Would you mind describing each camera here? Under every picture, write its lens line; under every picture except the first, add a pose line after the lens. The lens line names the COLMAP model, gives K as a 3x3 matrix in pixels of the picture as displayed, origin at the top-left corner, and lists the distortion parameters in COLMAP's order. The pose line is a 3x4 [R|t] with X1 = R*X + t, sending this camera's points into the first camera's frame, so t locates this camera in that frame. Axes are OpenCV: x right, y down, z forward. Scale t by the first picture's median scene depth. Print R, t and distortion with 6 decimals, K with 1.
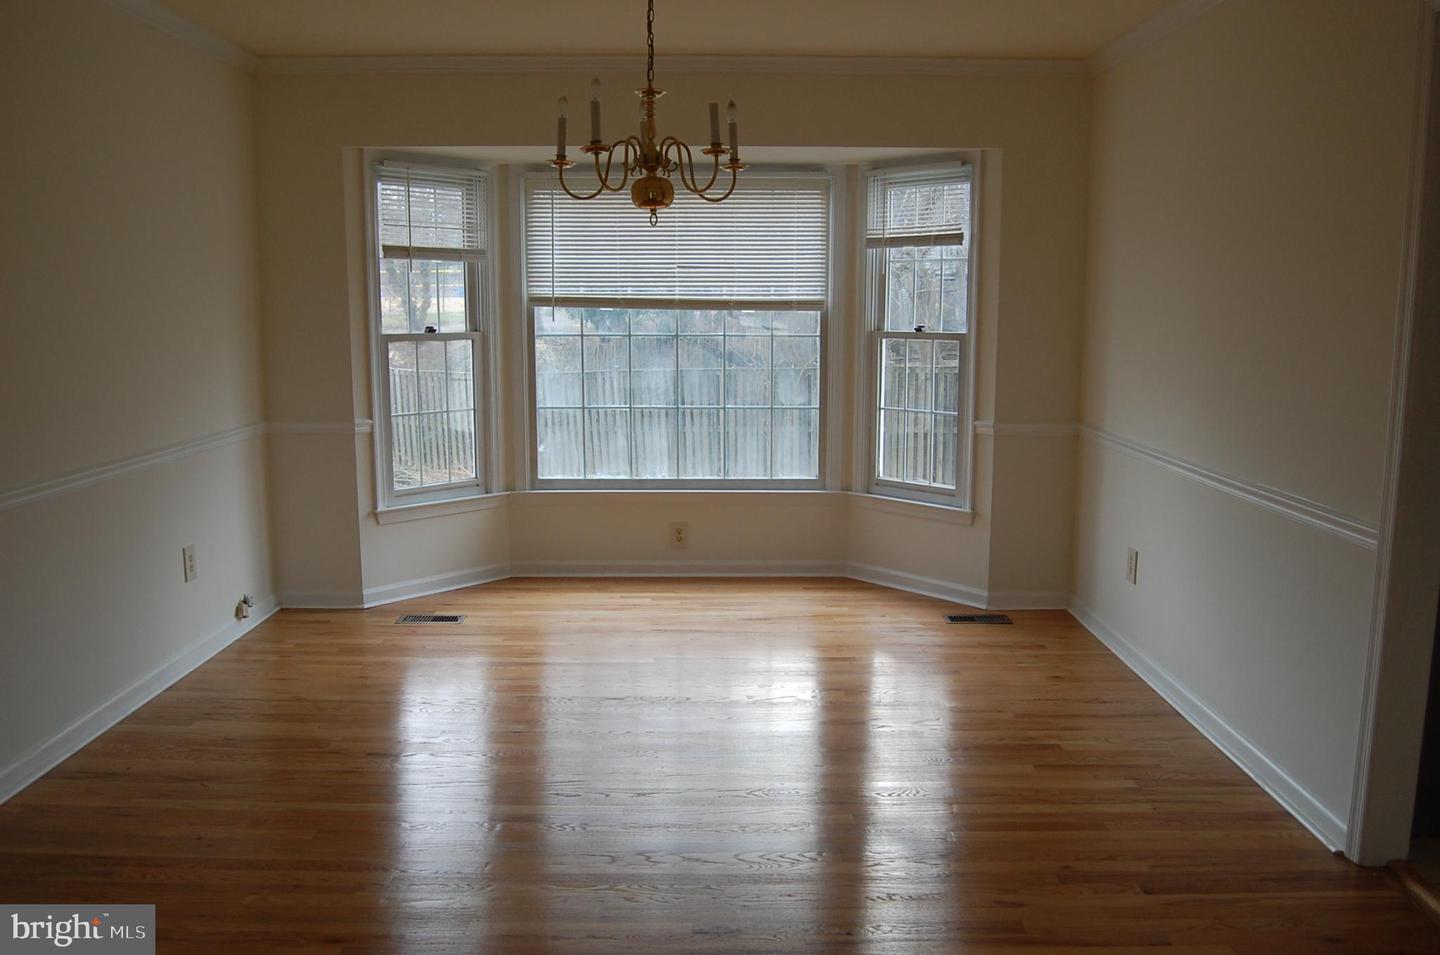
lens RADIAL K [[1154.3, 0, 717.4], [0, 1154.3, 483.5], [0, 0, 1]] dist [-0.089146, 0.015718]
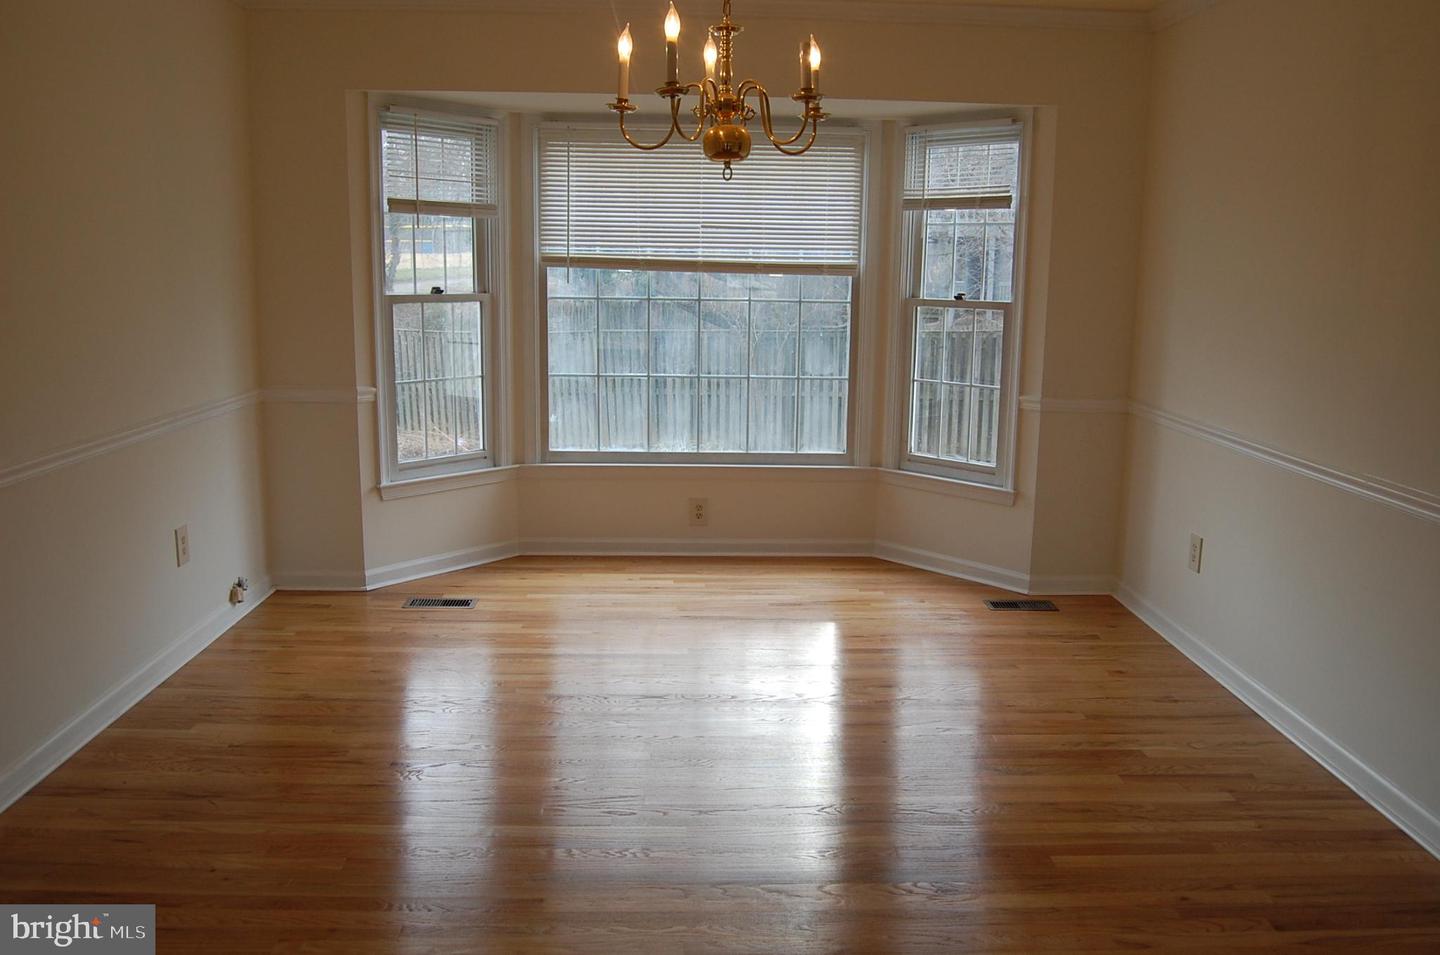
lens RADIAL K [[1154.3, 0, 721.2], [0, 1154.3, 479.9], [0, 0, 1]] dist [-0.089146, 0.015718]
pose [[0.999422, 0.008090, 0.033015, -0.051649], [-0.009116, 0.999476, 0.031060, -0.012219], [-0.032746, -0.031343, 0.998972, 0.063244]]
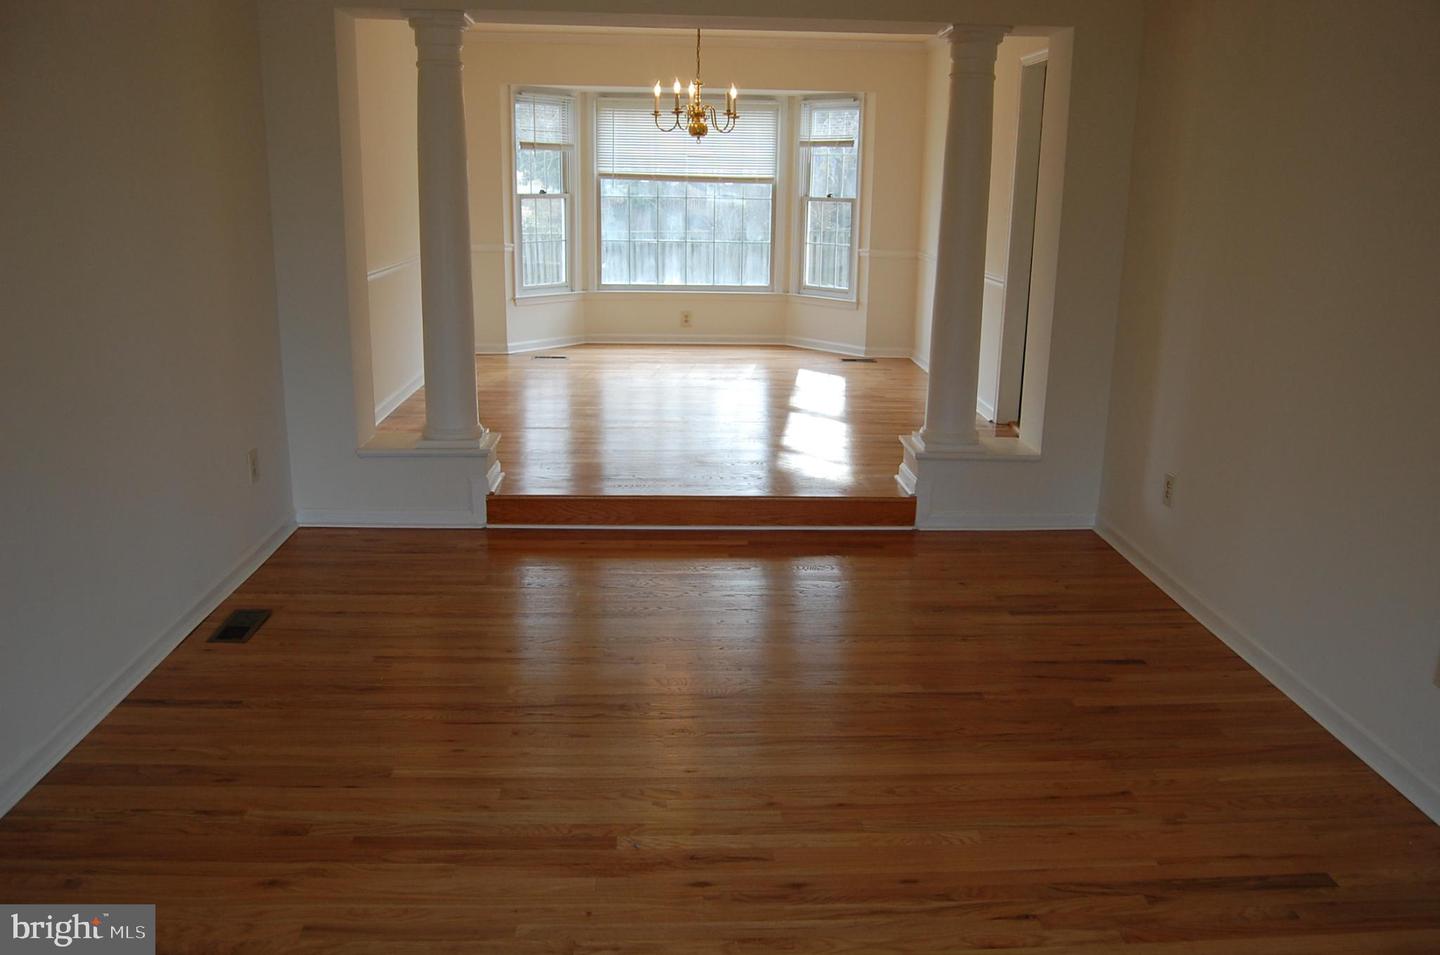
lens RADIAL K [[1136.5, 0, 714.0], [0, 1136.5, 474.9], [0, 0, 1]] dist [-0.084288, 0.033251]
pose [[0.999123, 0.004294, 0.041653, -0.067341], [-0.008587, 0.994598, 0.103443, 0.111305], [-0.040984, -0.103709, 0.993763, -0.739521]]
